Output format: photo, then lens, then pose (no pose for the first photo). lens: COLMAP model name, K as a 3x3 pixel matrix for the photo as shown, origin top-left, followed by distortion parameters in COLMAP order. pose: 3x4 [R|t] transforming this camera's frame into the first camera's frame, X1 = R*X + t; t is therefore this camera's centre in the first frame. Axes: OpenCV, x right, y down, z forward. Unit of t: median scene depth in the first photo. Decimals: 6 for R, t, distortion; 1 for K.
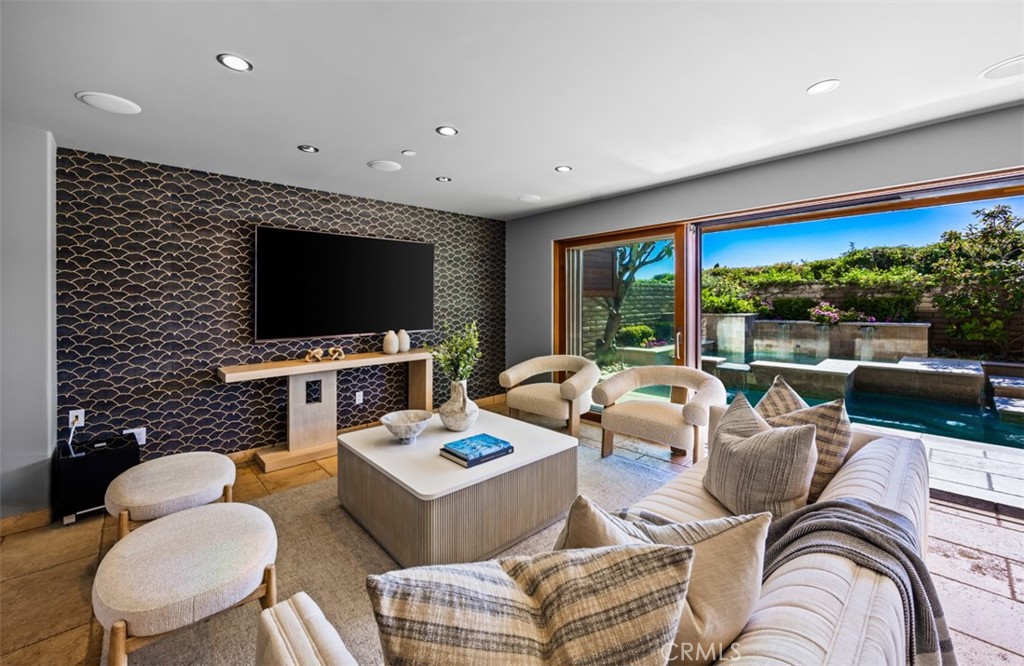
lens RADIAL K [[415.3, 0, 511.4], [0, 415.3, 310.9], [0, 0, 1]] dist [-0.000113, 0.000020]
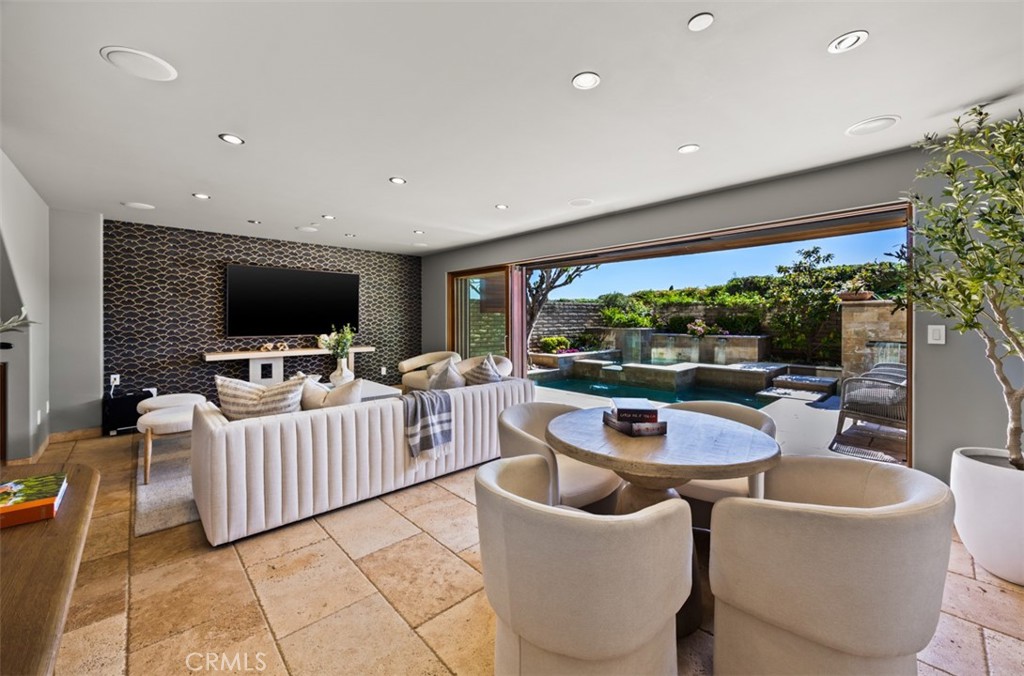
lens RADIAL K [[396.0, 0, 514.8], [0, 396.0, 331.5], [0, 0, 1]] dist [0.000842, 0.000064]
pose [[0.999782, 0.010213, 0.018195, 0.407637], [-0.010412, 0.999886, 0.010929, 0.021275], [-0.018081, -0.011116, 0.999775, -0.475992]]
